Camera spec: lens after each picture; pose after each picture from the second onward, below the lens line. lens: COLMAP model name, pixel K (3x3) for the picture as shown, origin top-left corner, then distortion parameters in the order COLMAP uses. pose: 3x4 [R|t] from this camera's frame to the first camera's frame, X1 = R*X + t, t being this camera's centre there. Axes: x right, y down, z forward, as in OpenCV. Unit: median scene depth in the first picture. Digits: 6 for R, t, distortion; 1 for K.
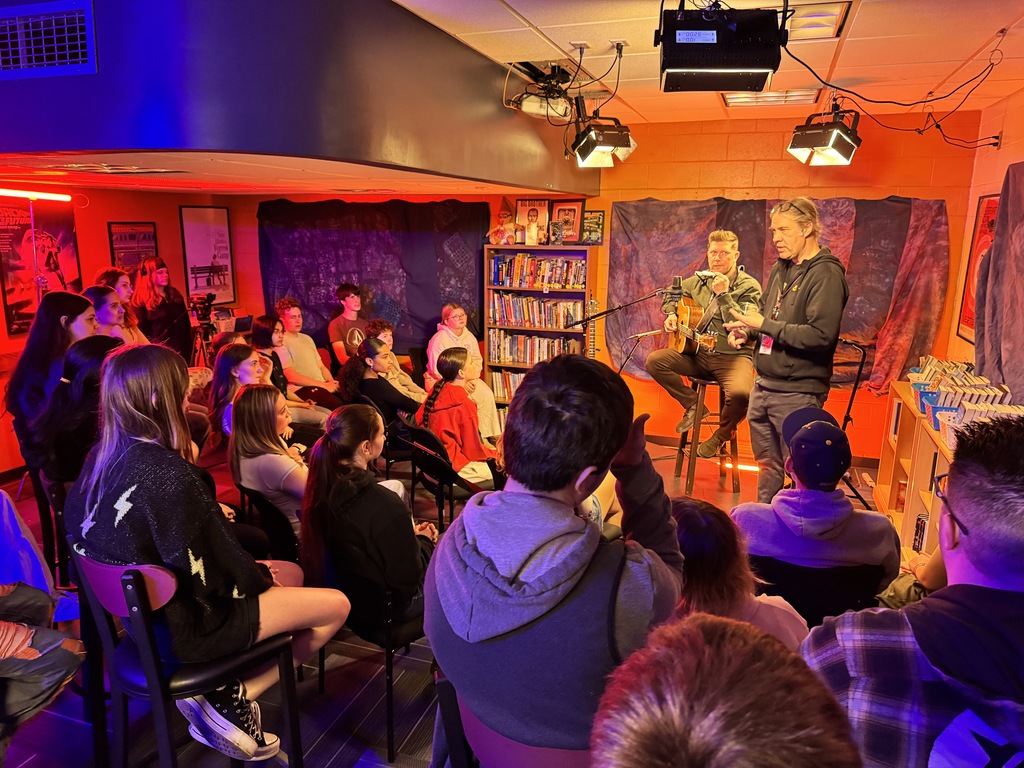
lens RADIAL K [[732.9, 0, 512.2], [0, 732.9, 384.4], [0, 0, 1]] dist [0.003571, 0.000875]
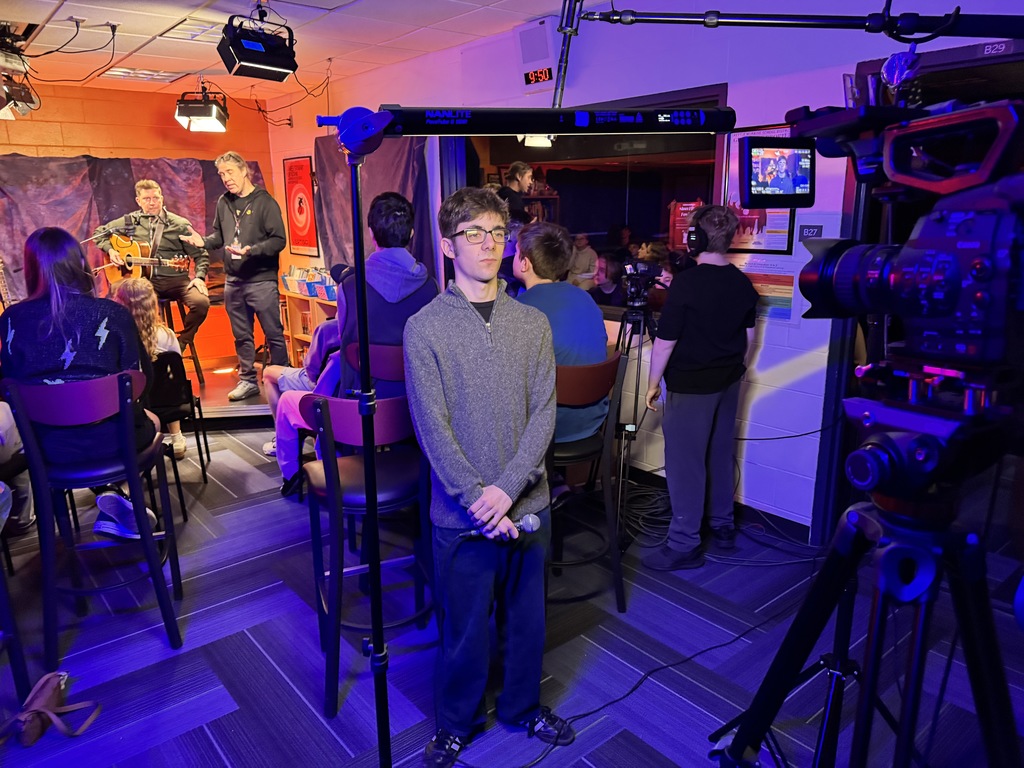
lens RADIAL K [[732.9, 0, 510.2], [0, 732.9, 385.5], [0, 0, 1]] dist [0.003571, 0.000875]
pose [[0.513194, -0.223624, 0.828628, -0.410390], [0.201231, 0.969899, 0.137121, 0.070139], [-0.834349, 0.096376, 0.542746, -0.138023]]
